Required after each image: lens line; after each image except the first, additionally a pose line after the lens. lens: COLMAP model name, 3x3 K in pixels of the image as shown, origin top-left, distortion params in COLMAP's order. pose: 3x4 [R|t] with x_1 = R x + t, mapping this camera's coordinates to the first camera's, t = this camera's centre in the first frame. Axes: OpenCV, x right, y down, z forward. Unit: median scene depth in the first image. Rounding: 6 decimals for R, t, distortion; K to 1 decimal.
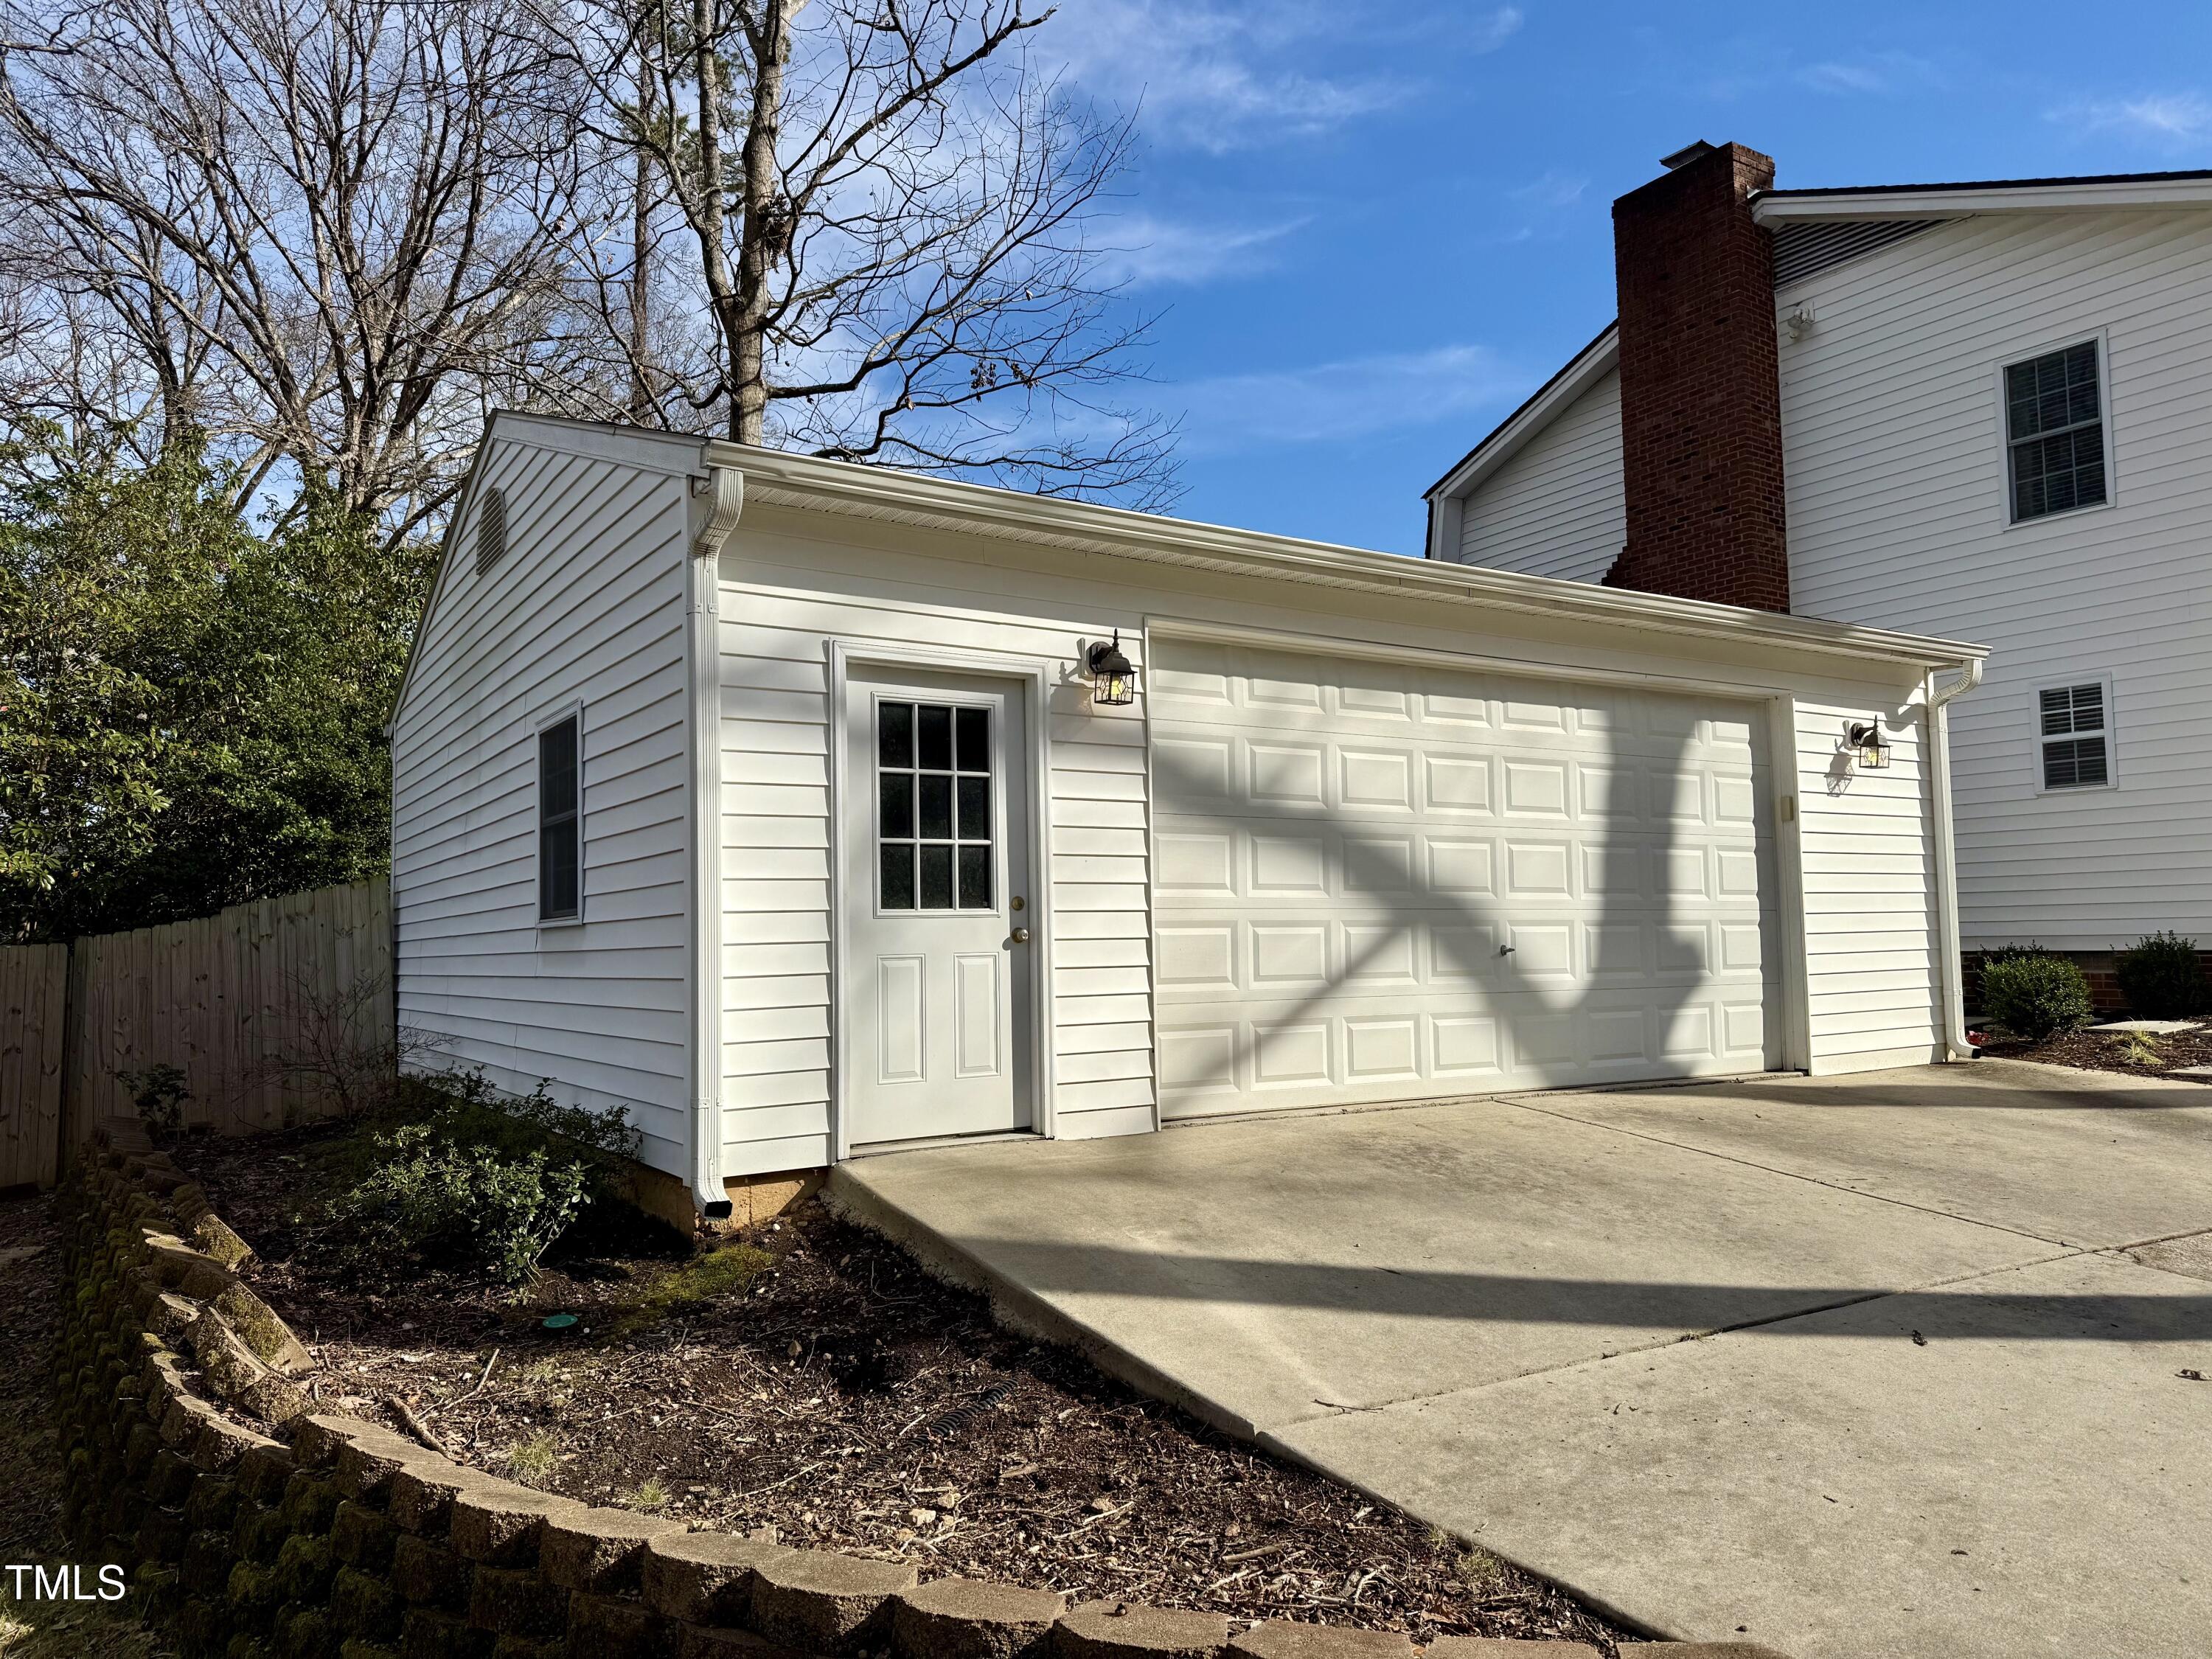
lens RADIAL K [[1556.1, 0, 1106.9], [0, 1556.1, 829.2], [0, 0, 1]] dist [0.040833, -0.001160]
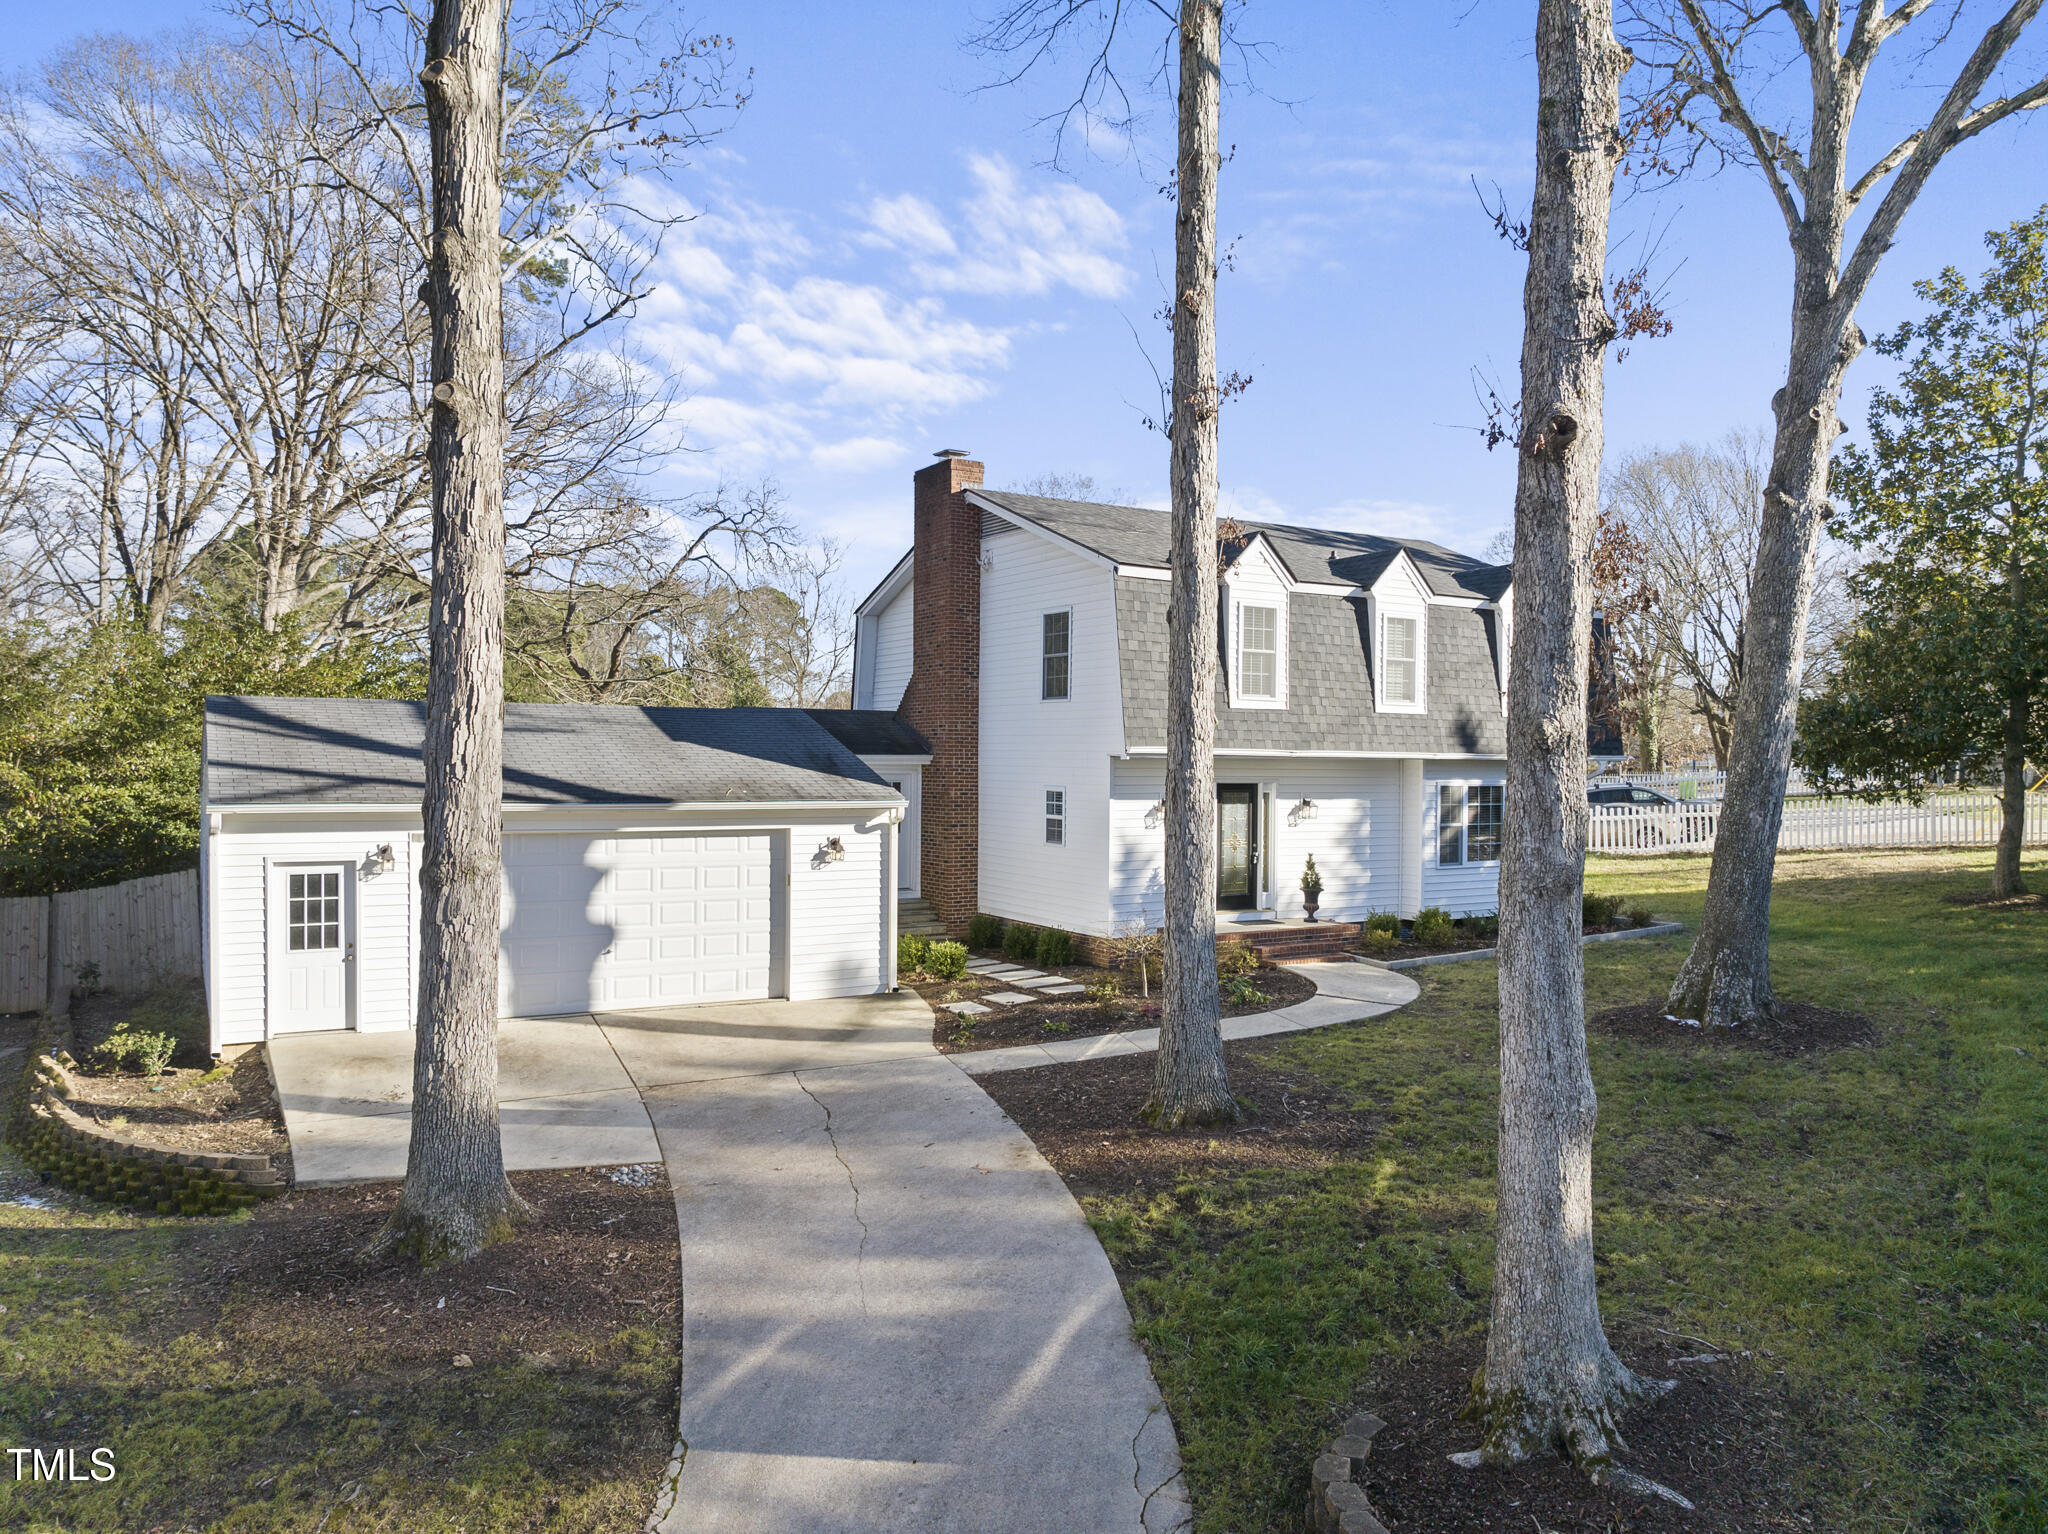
lens RADIAL K [[1435.0, 0, 1024.0], [0, 1435.0, 771.2], [0, 0, 1]] dist [-0.035131, -0.000443]
pose [[0.999346, 0.026688, -0.024410, 0.706712], [-0.024609, 0.996343, 0.081829, -0.294080], [0.026505, -0.081175, 0.996347, -0.850241]]
